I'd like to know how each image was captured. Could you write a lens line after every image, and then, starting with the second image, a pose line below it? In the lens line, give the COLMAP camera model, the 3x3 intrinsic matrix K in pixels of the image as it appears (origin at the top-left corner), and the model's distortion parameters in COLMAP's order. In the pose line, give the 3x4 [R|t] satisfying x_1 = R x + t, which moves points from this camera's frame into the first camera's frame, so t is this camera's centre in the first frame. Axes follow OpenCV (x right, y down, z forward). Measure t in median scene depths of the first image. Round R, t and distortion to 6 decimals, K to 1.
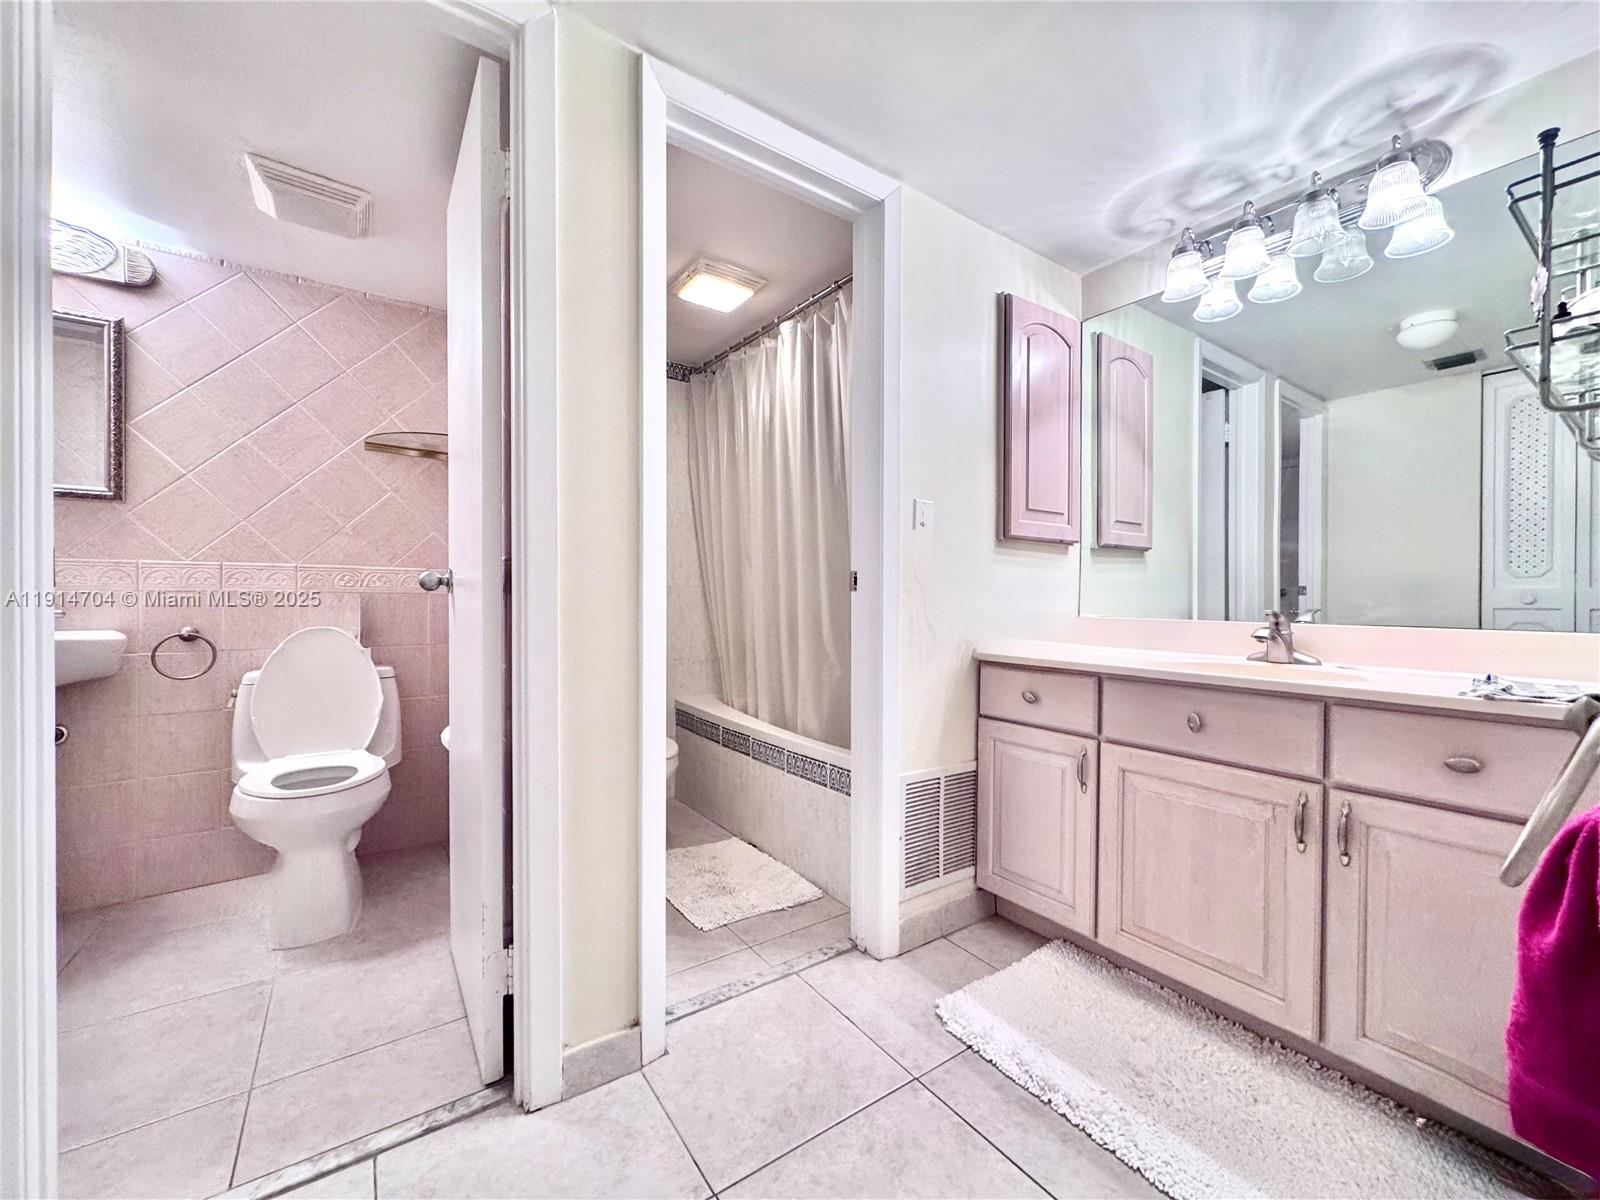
lens RADIAL K [[641.7, 0, 800.0], [0, 641.7, 600.0], [0, 0, 1]] dist [-0.000831, -0.000088]
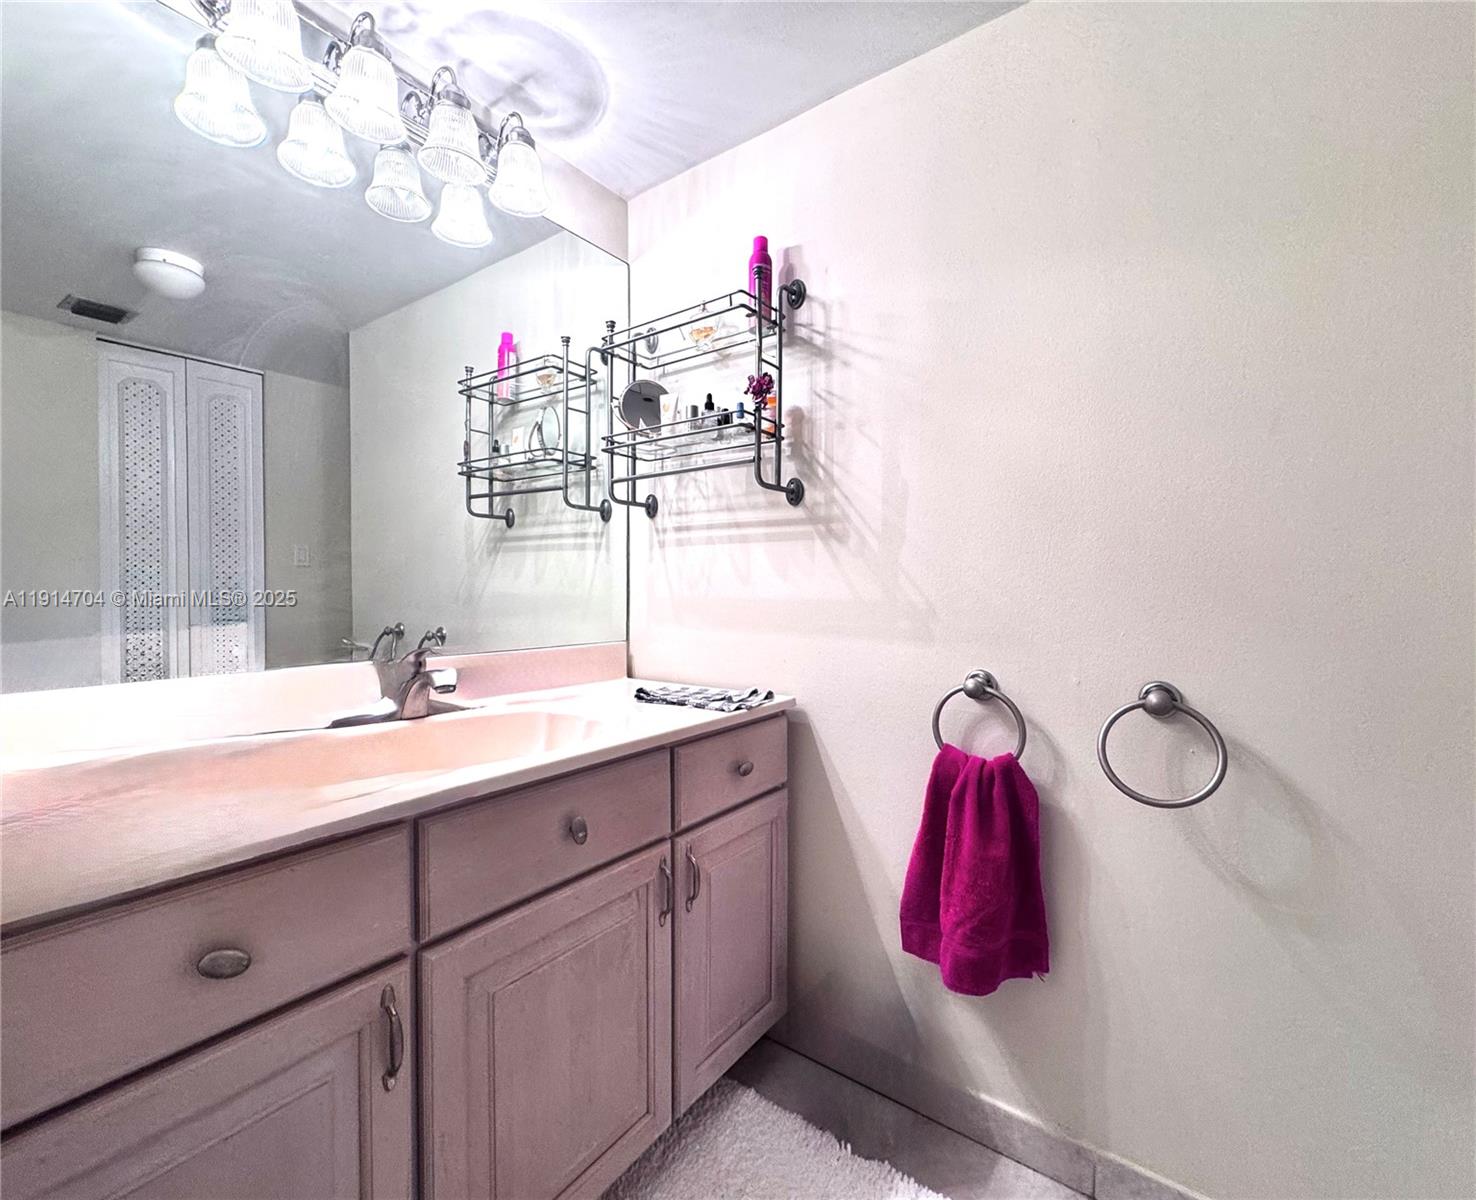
lens RADIAL K [[652.0, 0, 738.0], [0, 652.0, 600.0], [0, 0, 1]] dist [0.000400, 0.000239]
pose [[-0.325895, -0.022374, 0.945141, -0.045624], [-0.002050, 0.999734, 0.022959, -0.041631], [-0.945404, 0.005545, -0.325855, 0.743224]]
